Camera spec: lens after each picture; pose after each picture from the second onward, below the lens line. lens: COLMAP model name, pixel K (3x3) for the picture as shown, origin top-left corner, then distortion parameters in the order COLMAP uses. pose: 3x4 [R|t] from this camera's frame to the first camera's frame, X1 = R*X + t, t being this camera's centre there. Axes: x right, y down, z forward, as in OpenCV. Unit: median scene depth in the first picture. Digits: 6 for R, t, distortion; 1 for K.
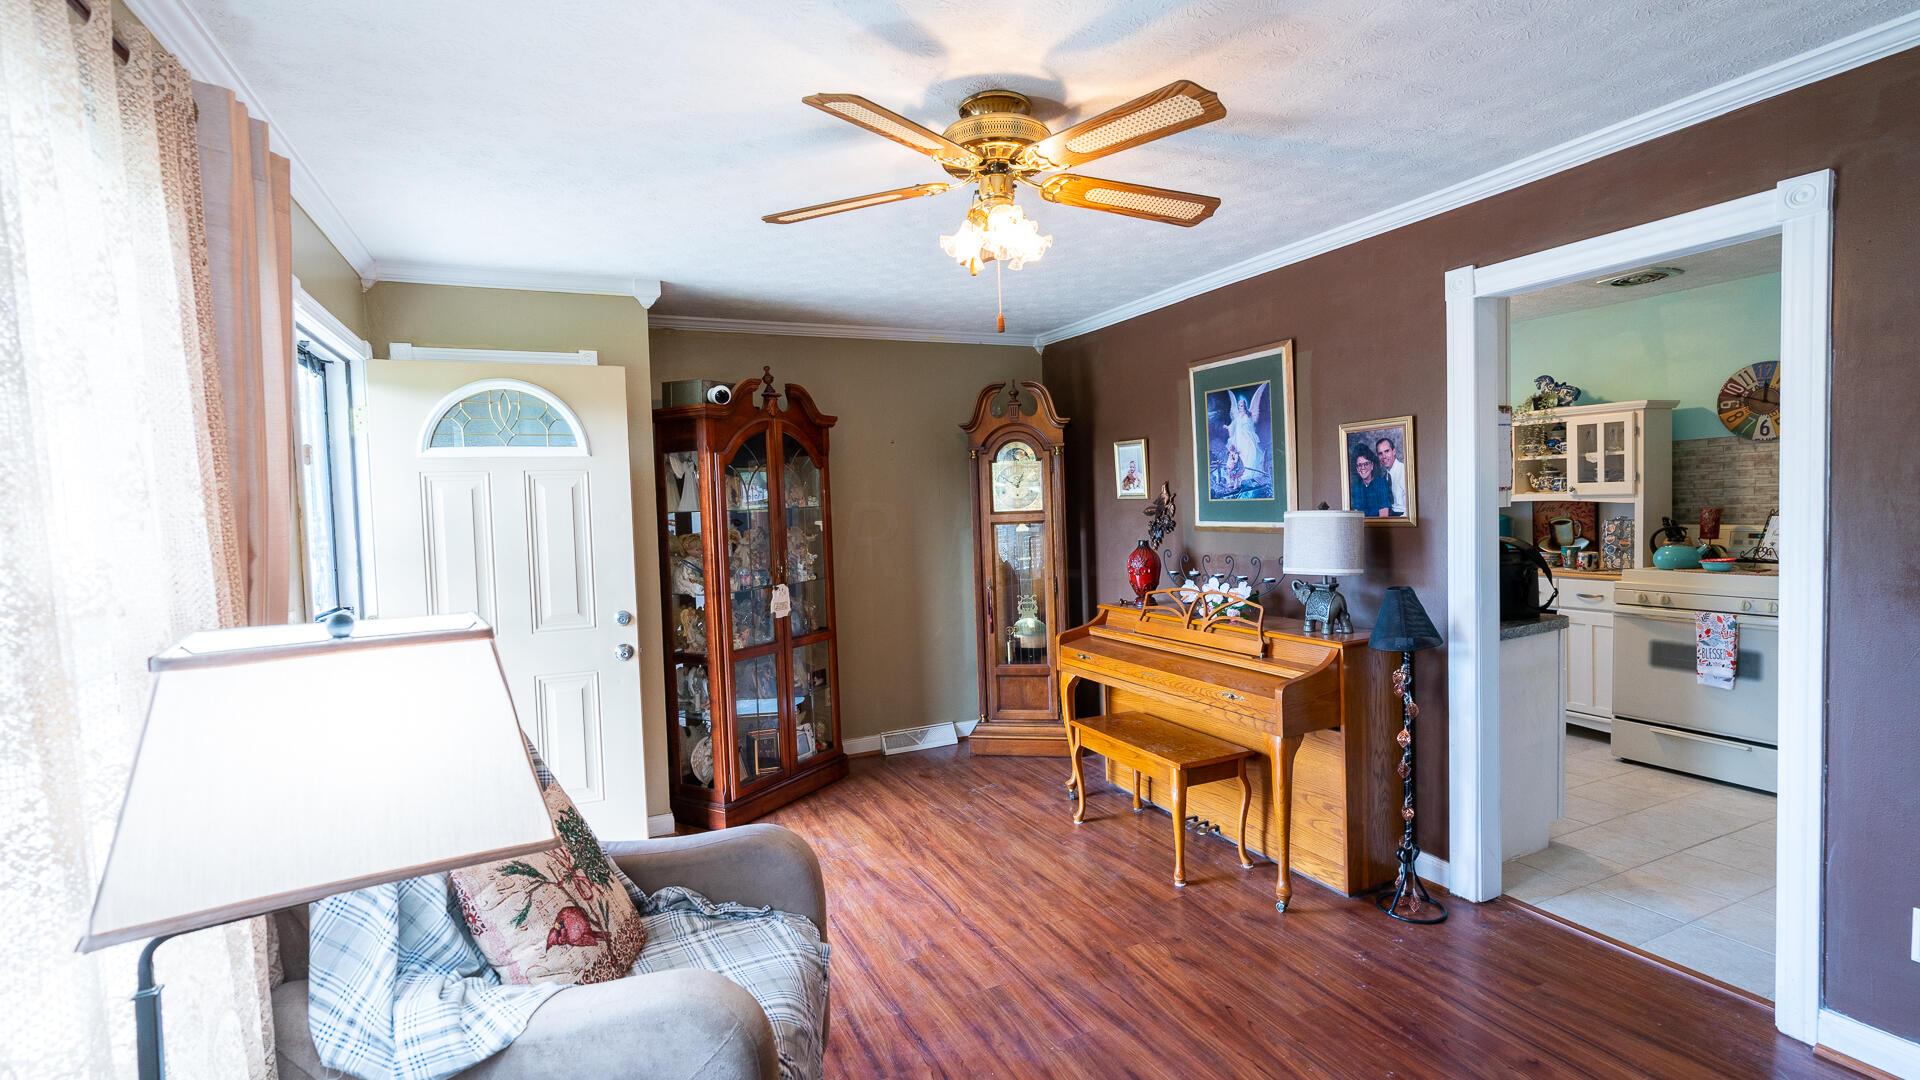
lens RADIAL K [[864.9, 0, 960.0], [0, 864.9, 540.0], [0, 0, 1]] dist [-0.018567, 0.010232]
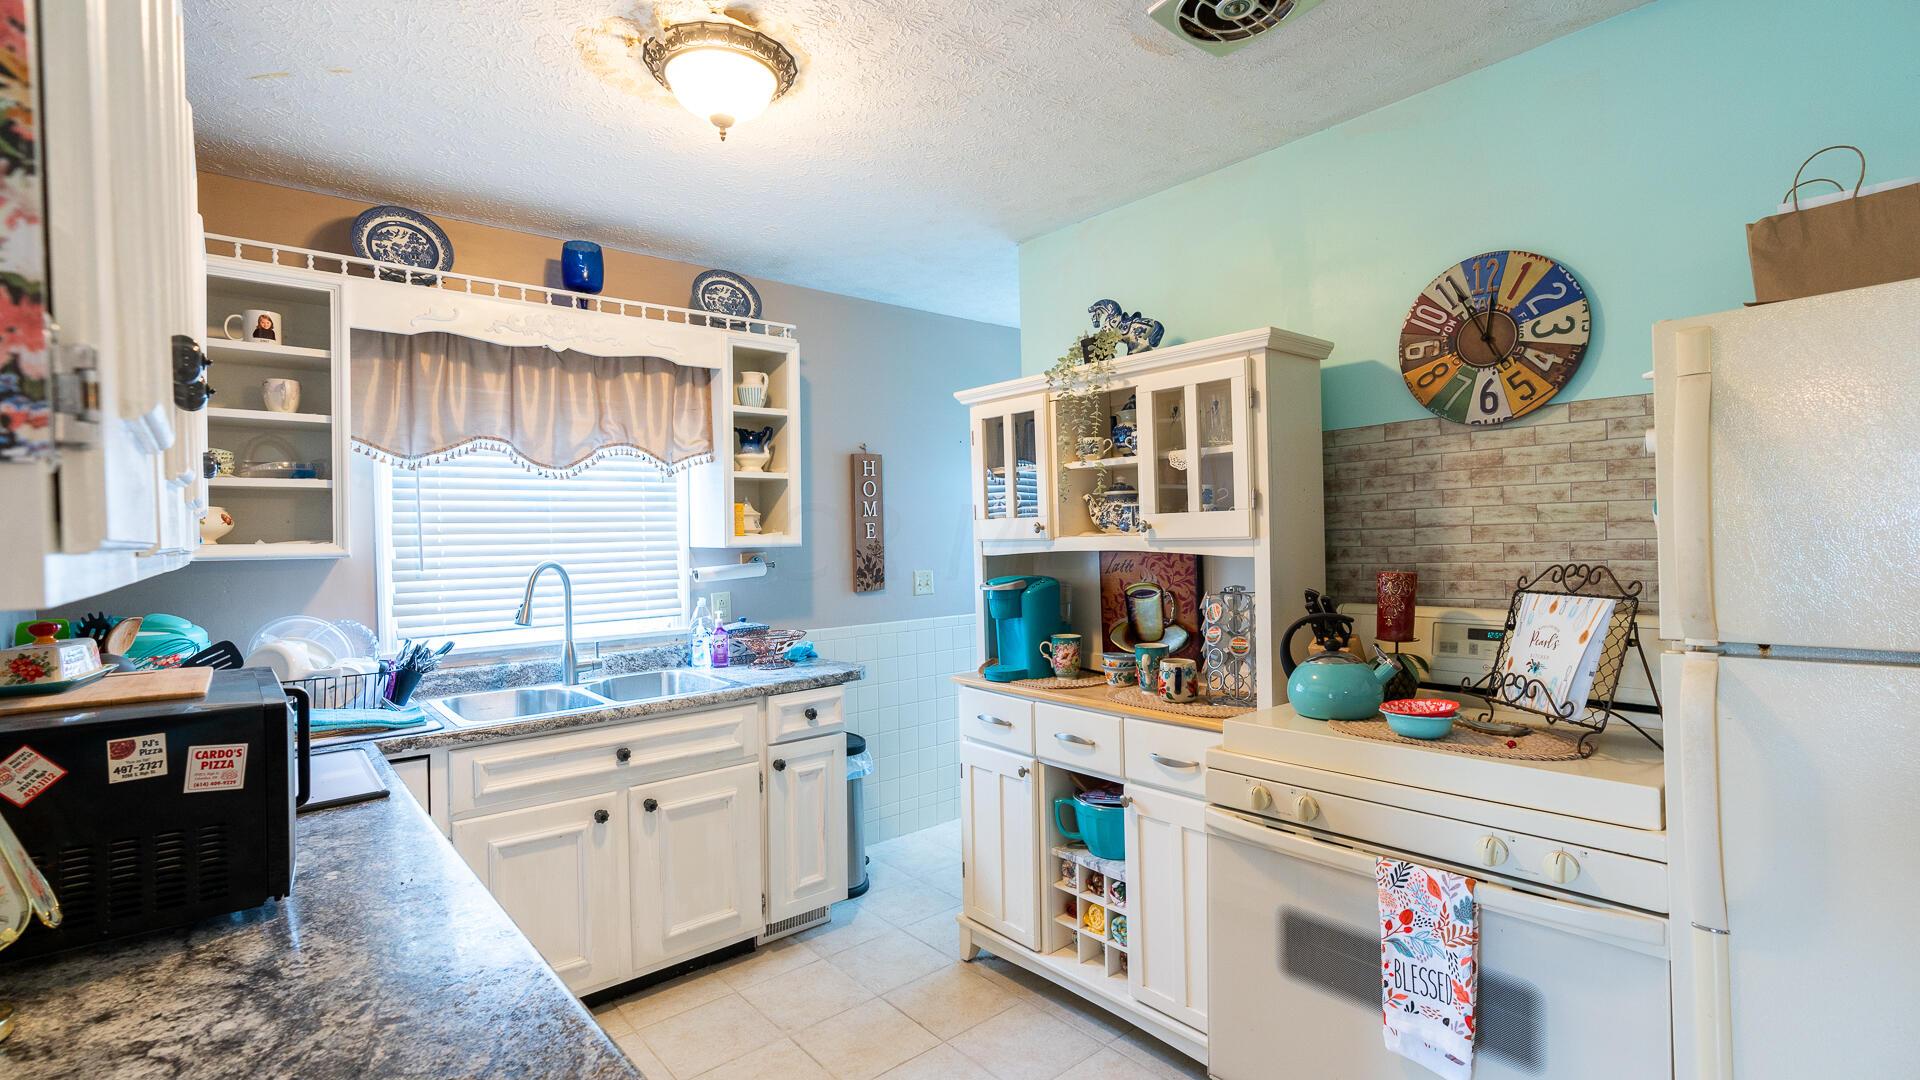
lens RADIAL K [[864.9, 0, 960.0], [0, 864.9, 540.0], [0, 0, 1]] dist [-0.018567, 0.010232]
pose [[0.962259, 0.009650, 0.271963, 0.509080], [0.003099, 0.998918, -0.046409, -0.031791], [-0.272116, 0.045501, 0.961188, 0.599895]]
